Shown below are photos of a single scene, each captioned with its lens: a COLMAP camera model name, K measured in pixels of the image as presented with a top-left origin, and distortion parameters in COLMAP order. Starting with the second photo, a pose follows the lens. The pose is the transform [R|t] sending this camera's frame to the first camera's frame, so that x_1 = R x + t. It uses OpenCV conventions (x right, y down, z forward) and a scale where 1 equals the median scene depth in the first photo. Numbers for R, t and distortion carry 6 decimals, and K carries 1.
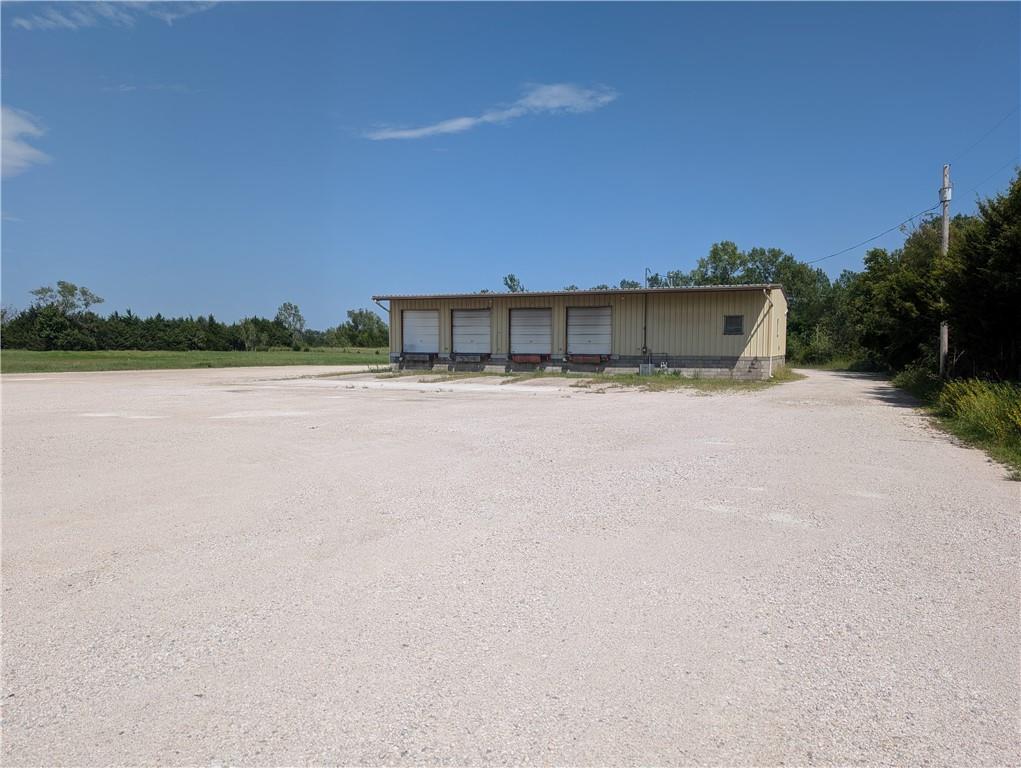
lens RADIAL K [[732.4, 0, 510.5], [0, 732.4, 384.0], [0, 0, 1]] dist [0.014342, -0.001343]
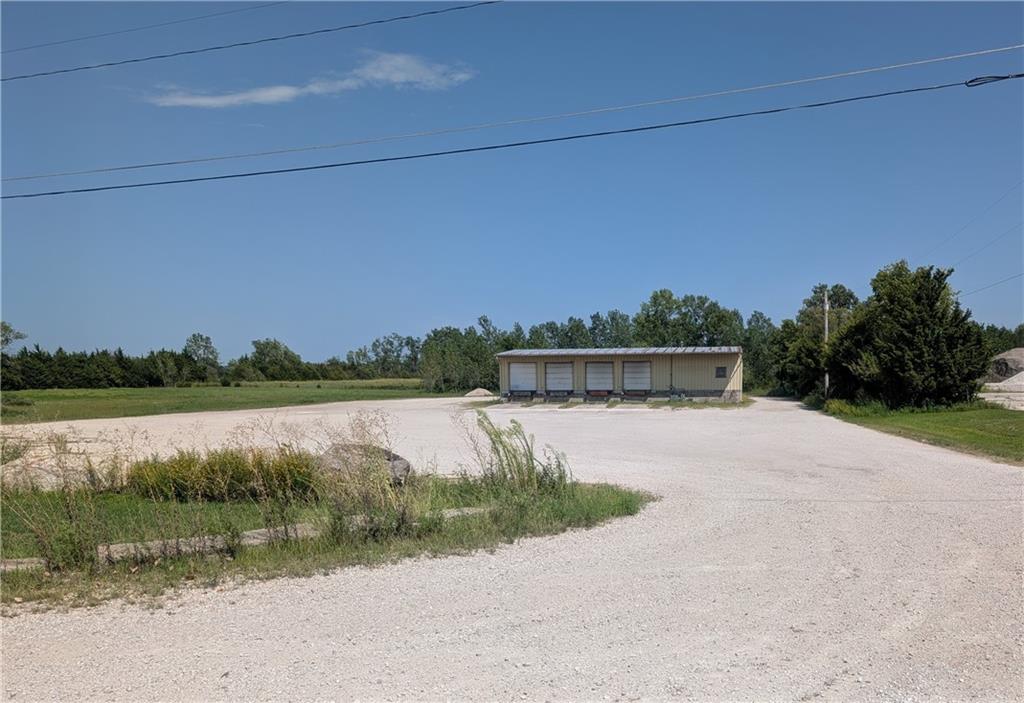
lens RADIAL K [[1250.8, 0, 512.0], [0, 1250.8, 351.5], [0, 0, 1]] dist [-0.029205, -0.012669]
pose [[0.960960, -0.010588, 0.276486, -0.488911], [0.026383, 0.998221, -0.053470, 0.008402], [-0.275428, 0.058677, 0.959529, -0.845270]]
